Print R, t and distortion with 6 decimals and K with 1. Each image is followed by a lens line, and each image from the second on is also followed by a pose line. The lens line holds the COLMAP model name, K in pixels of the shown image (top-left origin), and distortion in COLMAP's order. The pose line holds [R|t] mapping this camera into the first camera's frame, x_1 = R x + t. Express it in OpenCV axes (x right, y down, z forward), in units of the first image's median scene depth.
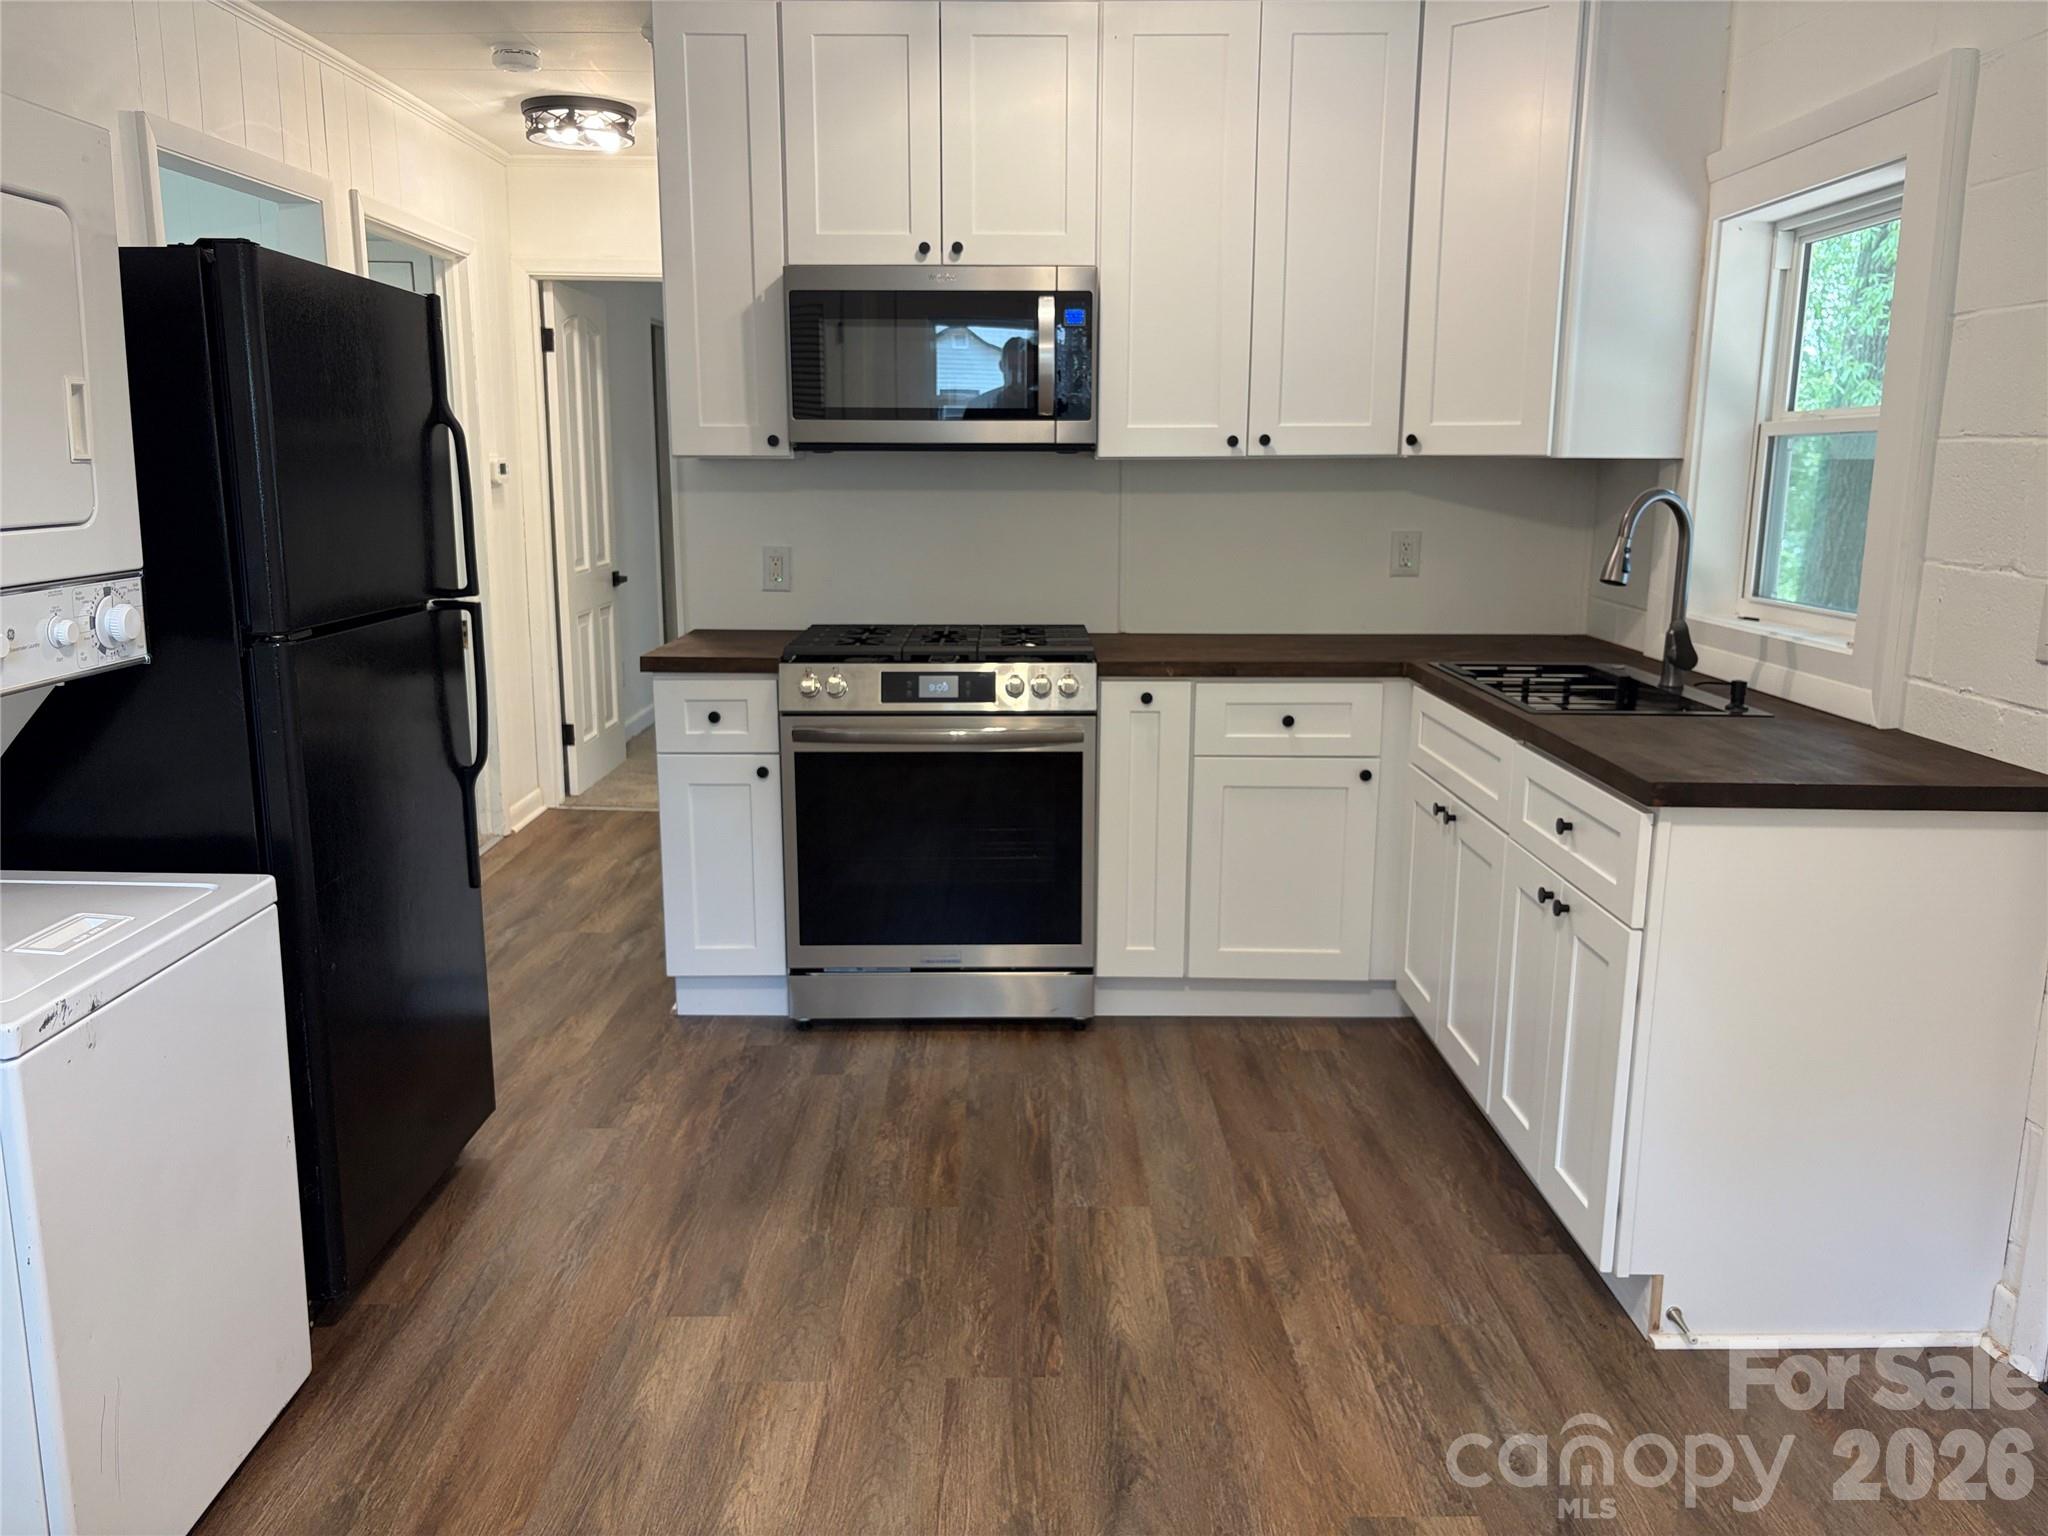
lens RADIAL K [[1553.9, 0, 1024.0], [0, 1553.9, 768.0], [0, 0, 1]] dist [0.059799, -0.107397]
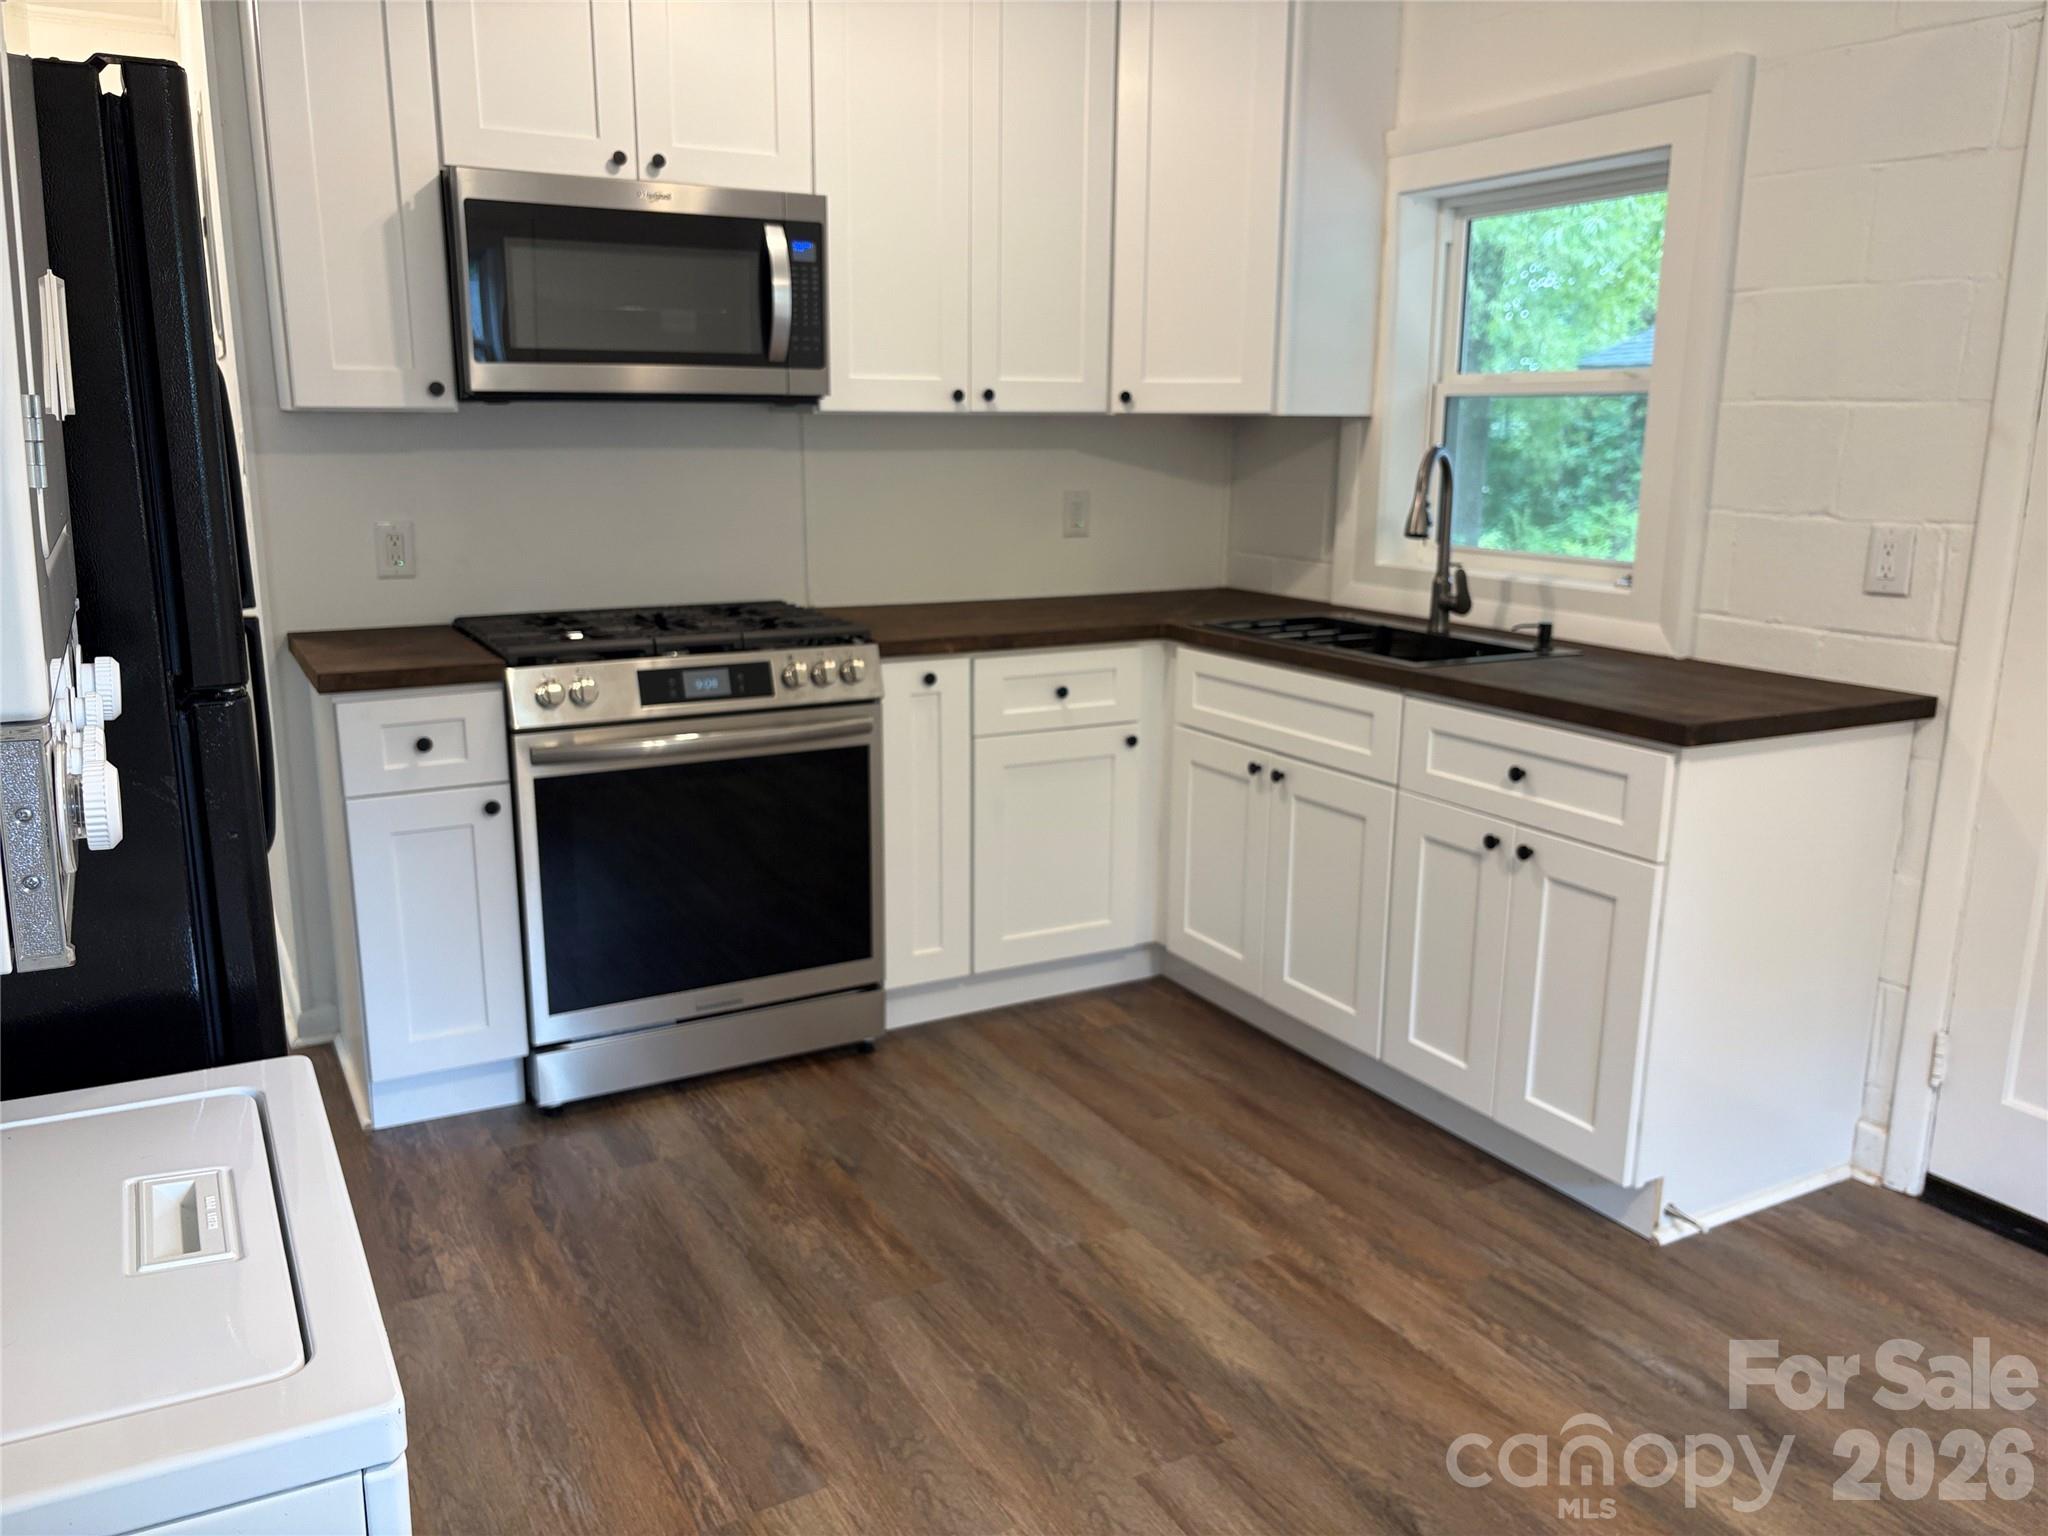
lens RADIAL K [[1569.3, 0, 1021.2], [0, 1569.3, 759.5], [0, 0, 1]] dist [0.018012, -0.002504]
pose [[0.877430, -0.099000, 0.469377, -0.310565], [0.088085, 0.995086, 0.045219, -0.034806], [-0.471547, 0.001669, 0.881839, 0.165994]]
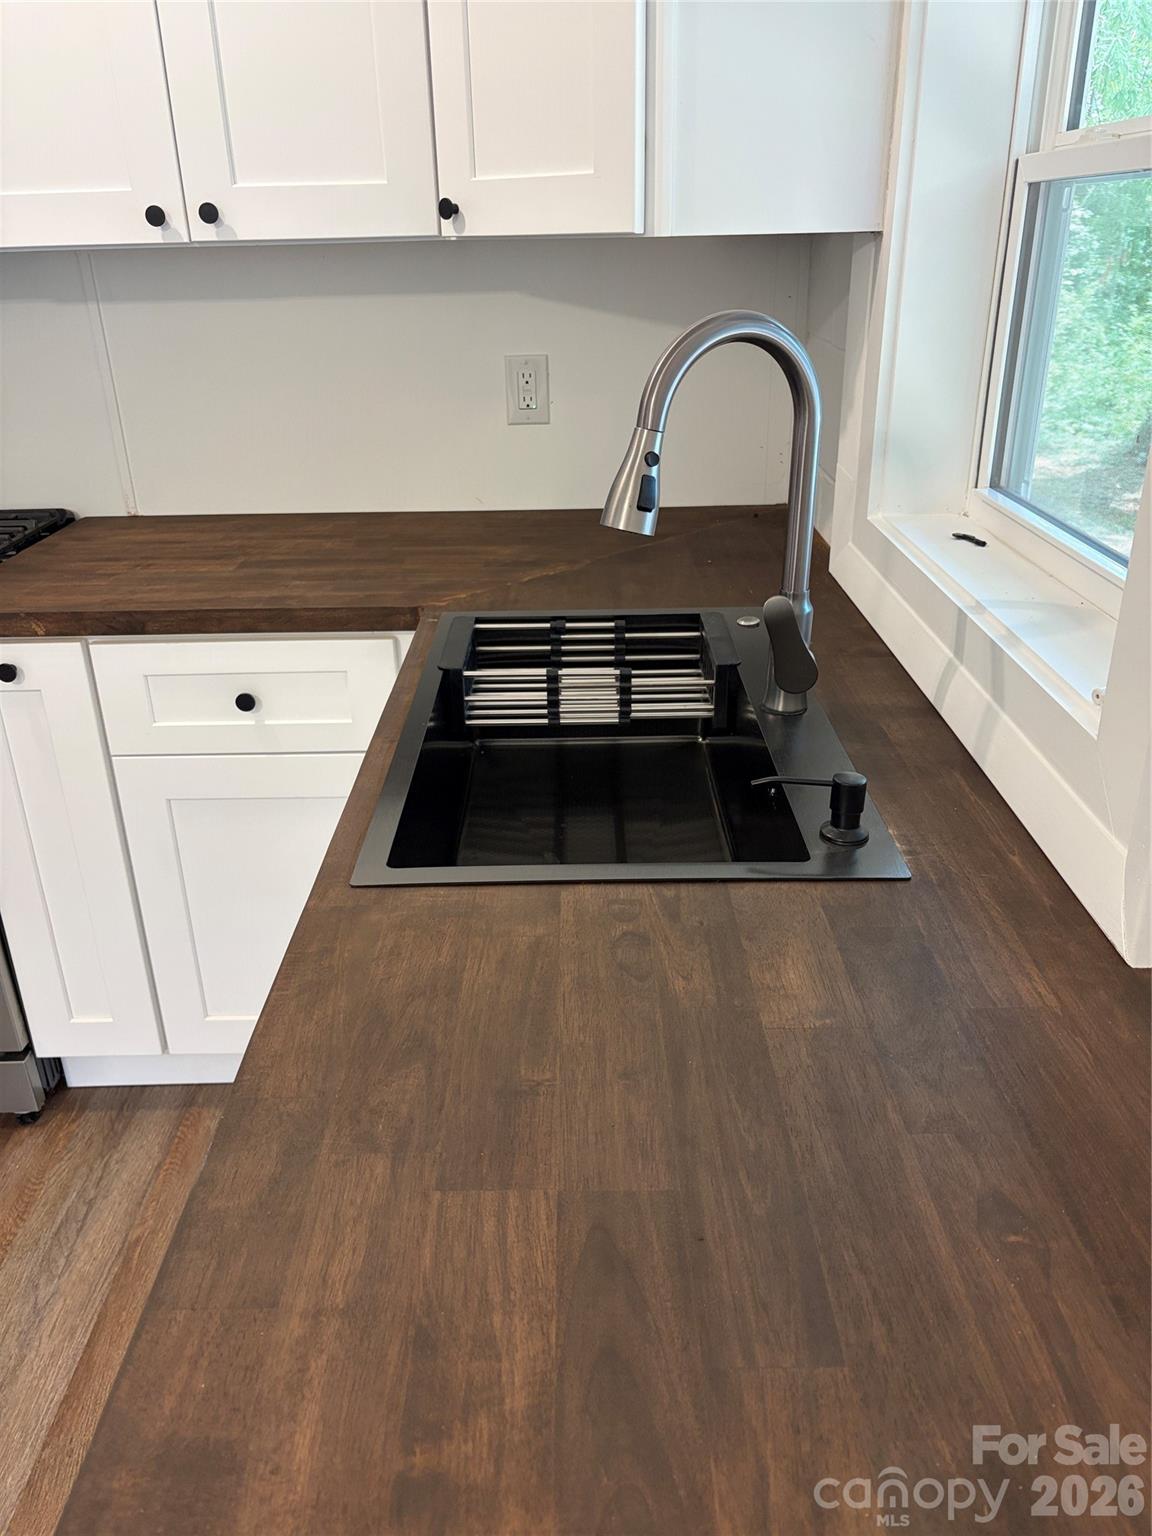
lens RADIAL K [[1177.0, 0, 573.0], [0, 1177.0, 743.5], [0, 0, 1]] dist [0.018012, -0.002504]
pose [[0.999687, -0.021677, -0.012502, 0.310893], [0.023859, 0.976323, 0.214998, -0.112834], [0.007545, -0.215229, 0.976534, 0.547742]]
